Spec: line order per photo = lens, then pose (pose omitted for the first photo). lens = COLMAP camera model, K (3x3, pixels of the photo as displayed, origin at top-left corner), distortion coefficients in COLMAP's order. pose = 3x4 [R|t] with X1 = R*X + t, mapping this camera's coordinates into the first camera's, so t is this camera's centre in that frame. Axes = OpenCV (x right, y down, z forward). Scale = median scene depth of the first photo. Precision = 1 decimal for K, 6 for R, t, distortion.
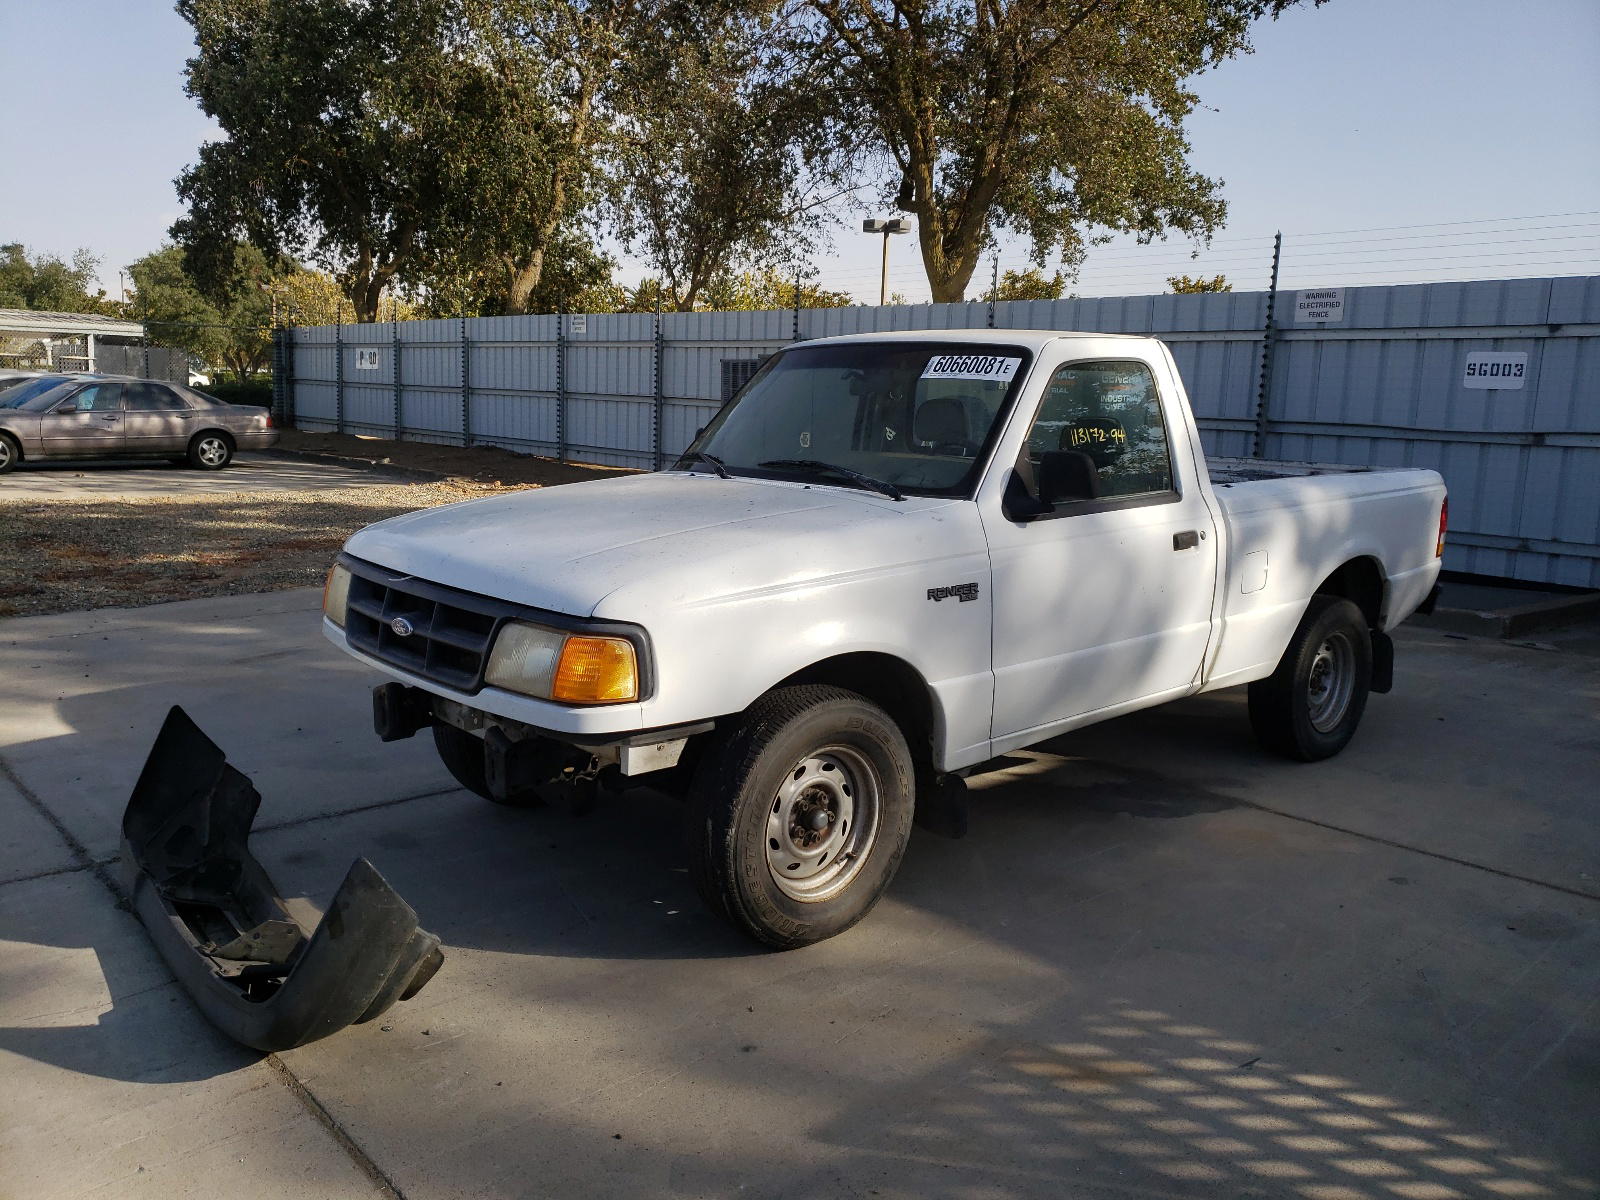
lens RADIAL K [[1301.5, 0, 800.0], [0, 1301.5, 600.0], [0, 0, 1]] dist [0.002008, 0.006364]
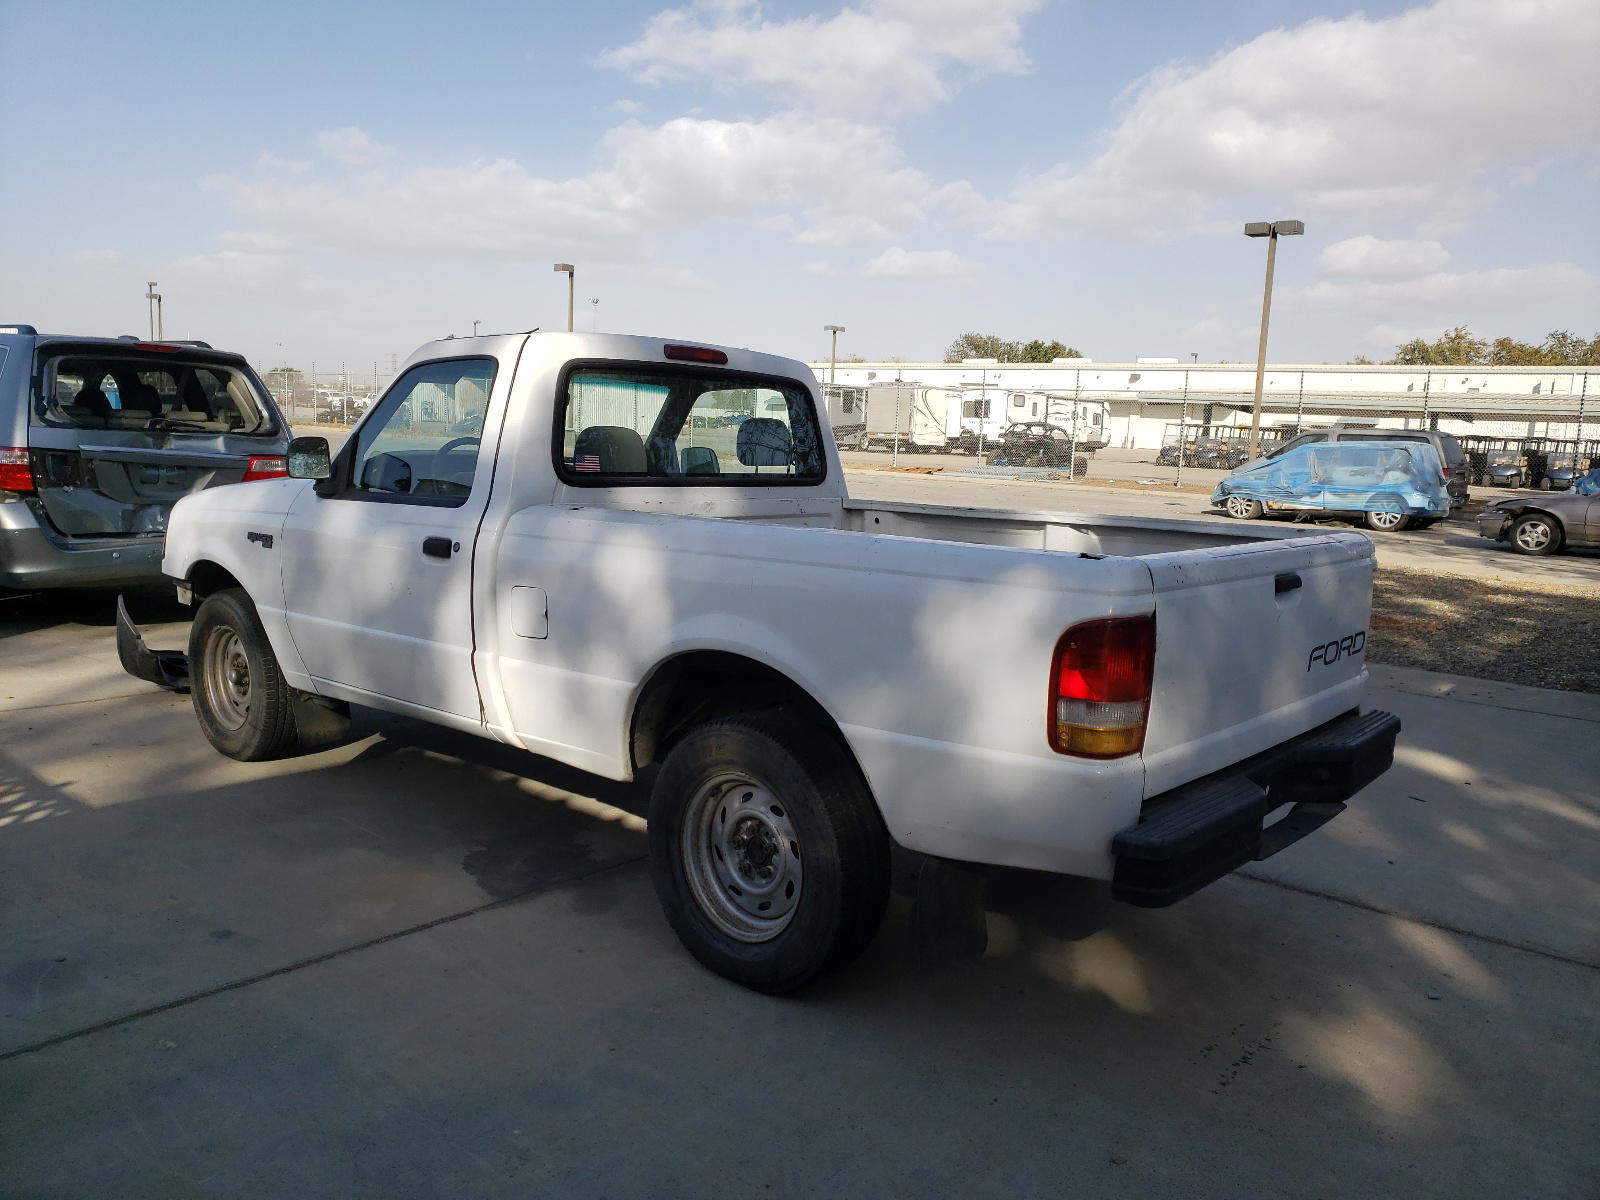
lens RADIAL K [[1258.7, 0, 800.0], [0, 1258.7, 600.0], [0, 0, 1]] dist [-0.003908, -0.008433]
pose [[0.137604, 0.132403, -0.981598, 1.102433], [-0.210116, 0.972372, 0.101704, -0.144199], [0.967944, 0.192255, 0.161622, 1.001864]]
